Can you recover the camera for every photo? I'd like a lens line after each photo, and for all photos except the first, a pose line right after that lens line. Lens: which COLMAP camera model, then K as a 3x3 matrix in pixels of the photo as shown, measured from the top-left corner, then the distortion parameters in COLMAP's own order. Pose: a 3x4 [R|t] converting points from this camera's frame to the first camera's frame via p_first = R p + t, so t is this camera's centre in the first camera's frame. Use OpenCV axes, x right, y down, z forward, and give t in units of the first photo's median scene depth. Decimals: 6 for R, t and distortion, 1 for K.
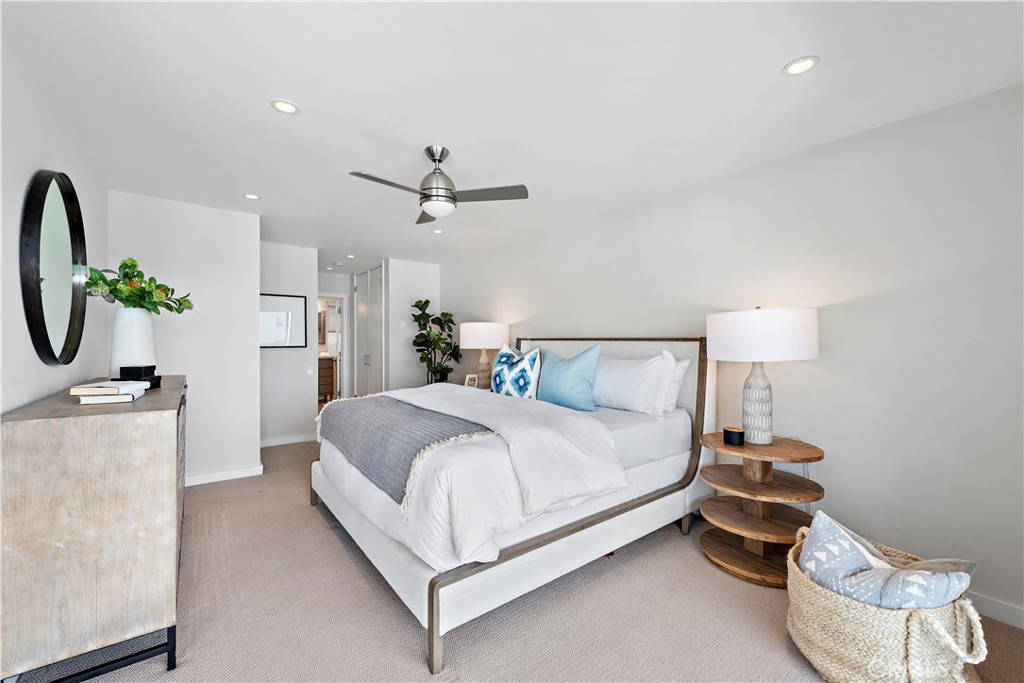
lens RADIAL K [[412.5, 0, 512.0], [0, 412.5, 341.5], [0, 0, 1]] dist [-0.000841, -0.000410]
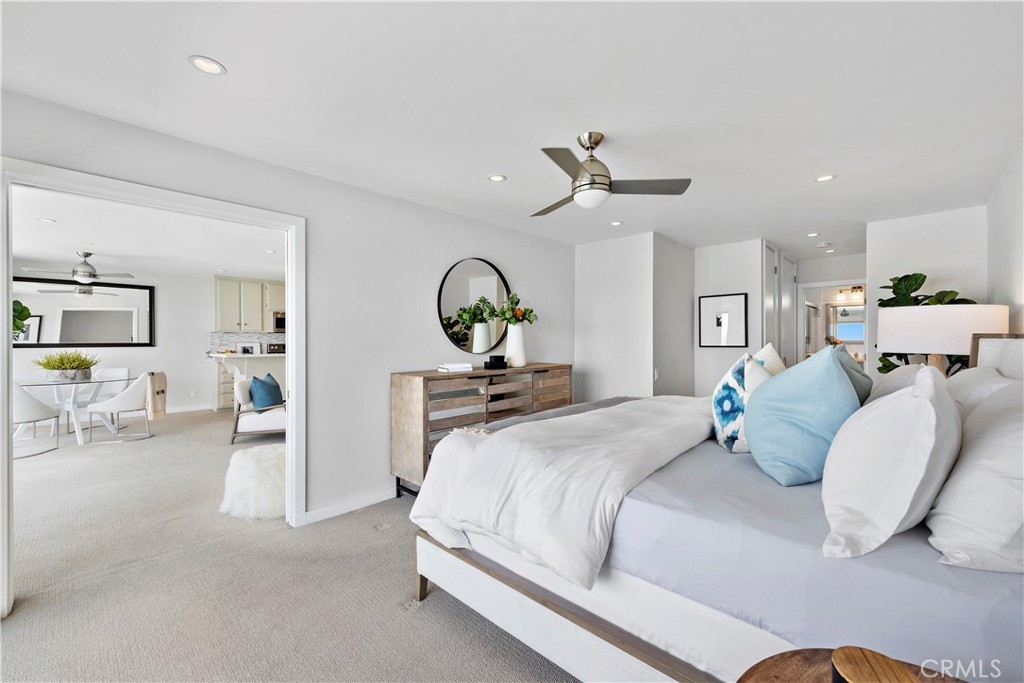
lens RADIAL K [[412.5, 0, 512.0], [0, 412.5, 341.5], [0, 0, 1]] dist [-0.000841, -0.000410]
pose [[0.153316, 0.000275, -0.988177, 0.712641], [0.001098, 0.999999, 0.000449, -0.000869], [0.988177, -0.001154, 0.153315, 0.685554]]
